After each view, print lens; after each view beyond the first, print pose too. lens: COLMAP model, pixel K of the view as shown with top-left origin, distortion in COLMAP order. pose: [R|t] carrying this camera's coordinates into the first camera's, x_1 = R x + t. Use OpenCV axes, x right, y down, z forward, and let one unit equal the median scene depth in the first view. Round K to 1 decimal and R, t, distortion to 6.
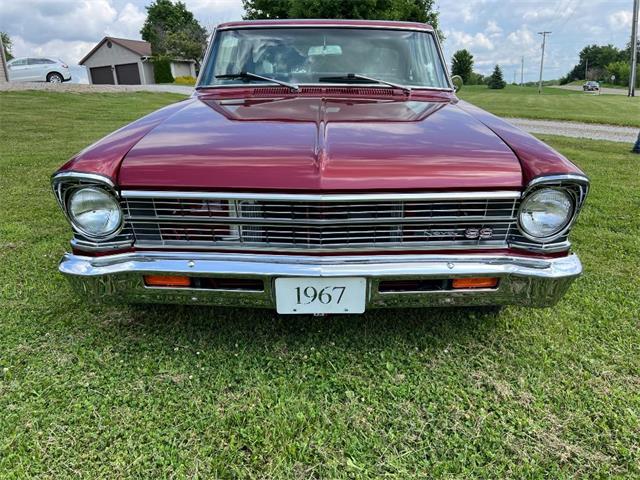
lens RADIAL K [[484.1, 0, 323.5], [0, 484.1, 237.8], [0, 0, 1]] dist [0.048396, -0.055441]
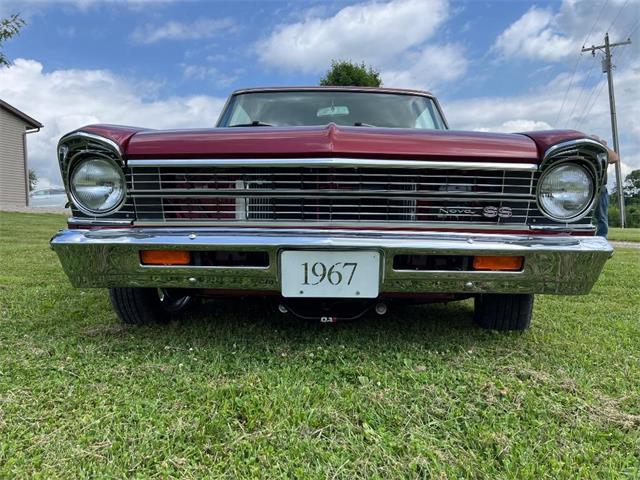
lens RADIAL K [[484.1, 0, 323.5], [0, 484.1, 237.8], [0, 0, 1]] dist [0.048396, -0.055441]
pose [[0.999915, 0.011176, -0.006715, -0.012845], [-0.012580, 0.962332, -0.271586, 0.299262], [0.003427, 0.271648, 0.962391, 0.096967]]
